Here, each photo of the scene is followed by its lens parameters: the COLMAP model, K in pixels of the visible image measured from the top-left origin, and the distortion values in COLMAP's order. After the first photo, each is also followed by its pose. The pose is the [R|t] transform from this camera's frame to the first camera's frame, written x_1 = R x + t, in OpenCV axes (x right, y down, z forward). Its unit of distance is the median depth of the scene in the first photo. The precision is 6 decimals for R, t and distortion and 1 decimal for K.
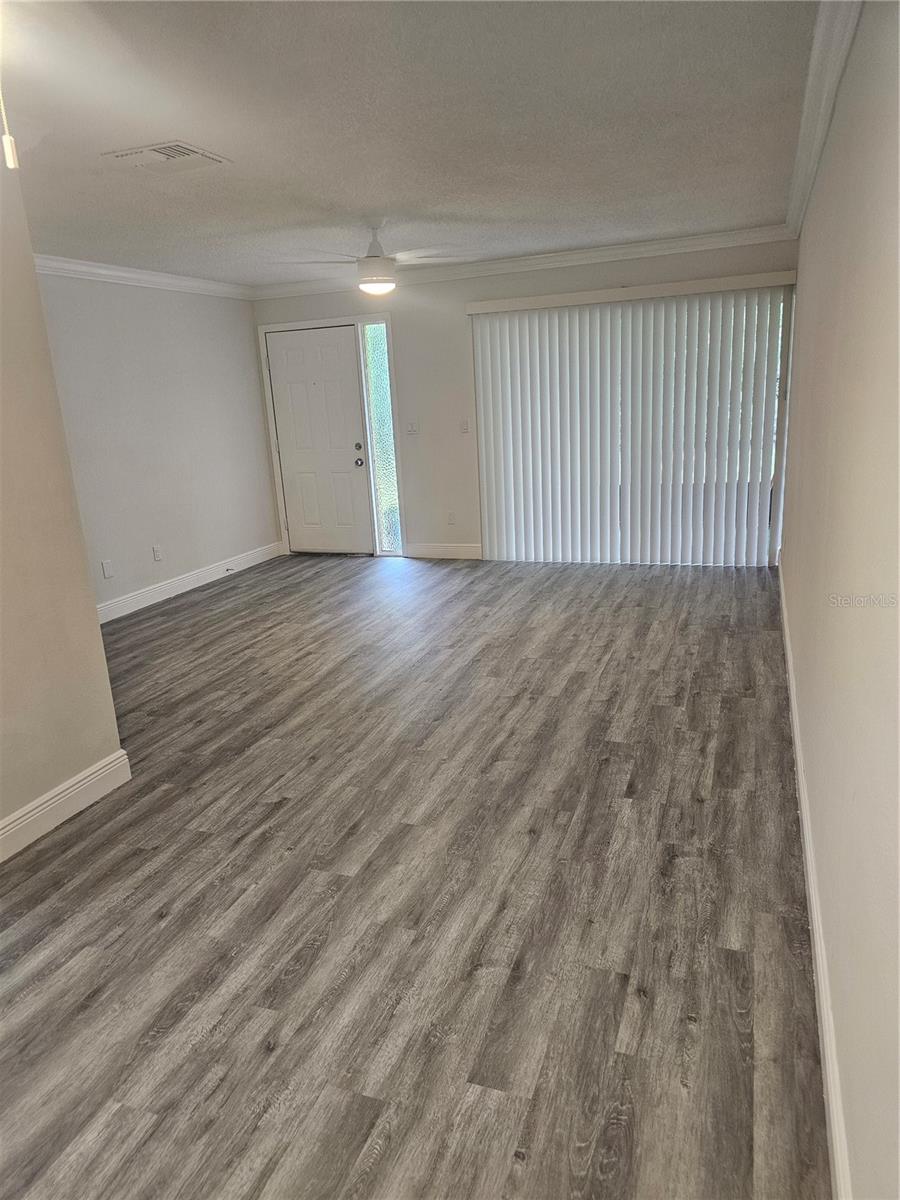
lens RADIAL K [[800.6, 0, 447.0], [0, 800.6, 601.1], [0, 0, 1]] dist [0.029476, -0.015677]
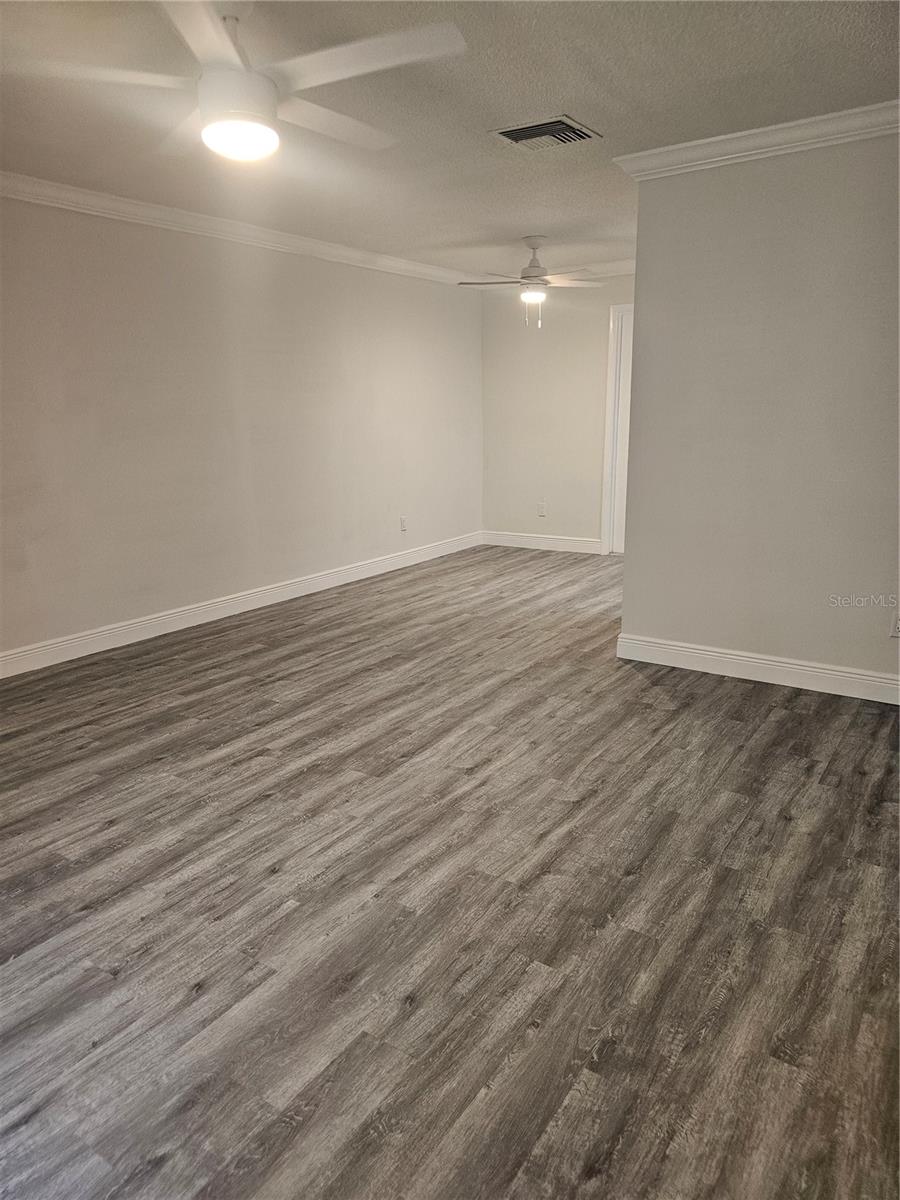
lens RADIAL K [[800.6, 0, 445.6], [0, 800.6, 599.6], [0, 0, 1]] dist [0.029476, -0.015677]
pose [[-0.967963, 0.011723, 0.250821, -0.343396], [0.128830, 0.880595, 0.456021, -0.375172], [-0.215526, 0.473725, -0.853893, 1.619960]]
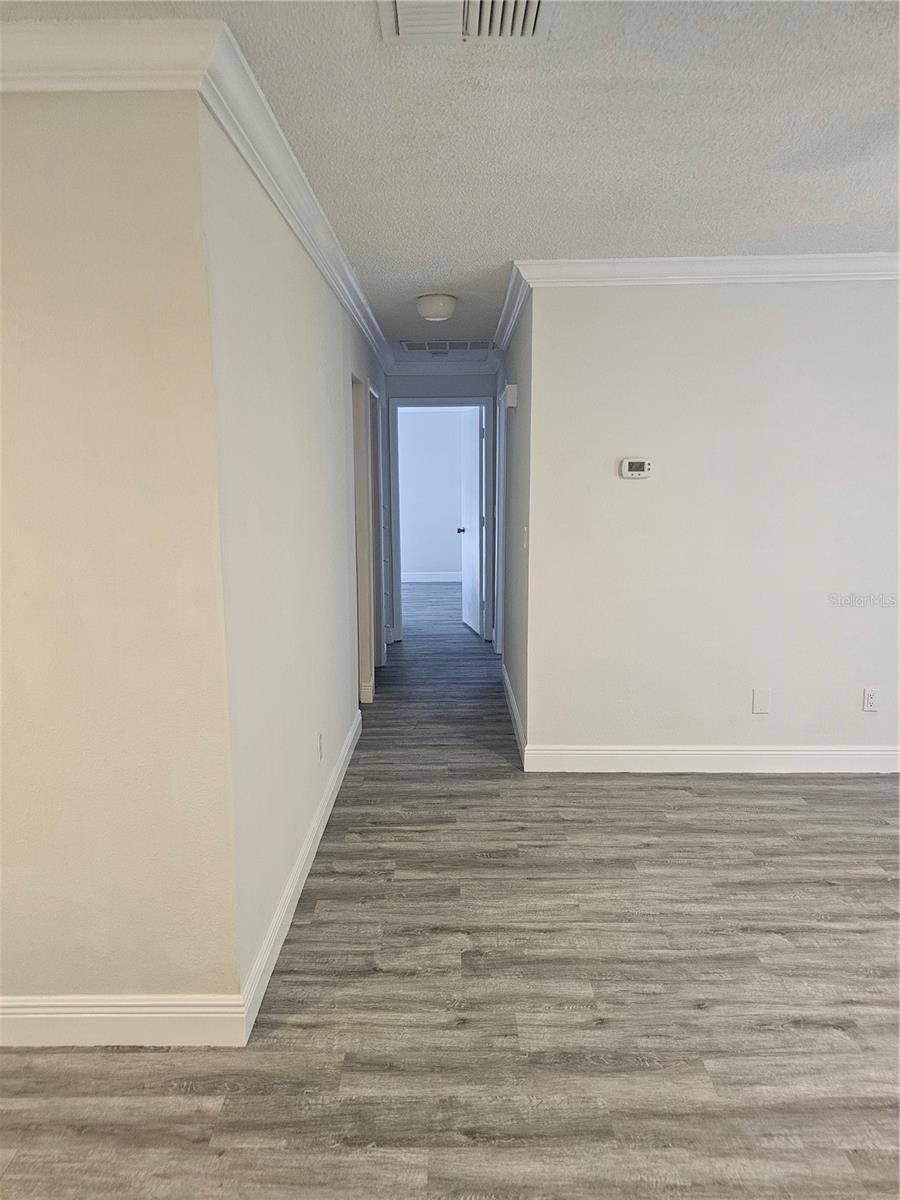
lens RADIAL K [[800.6, 0, 442.7], [0, 800.6, 597.9], [0, 0, 1]] dist [0.029476, -0.015677]
pose [[0.336799, 0.190396, -0.922126, 0.137290], [-0.249560, 0.962368, 0.107555, -0.173165], [0.907902, 0.193901, 0.371640, 0.635690]]
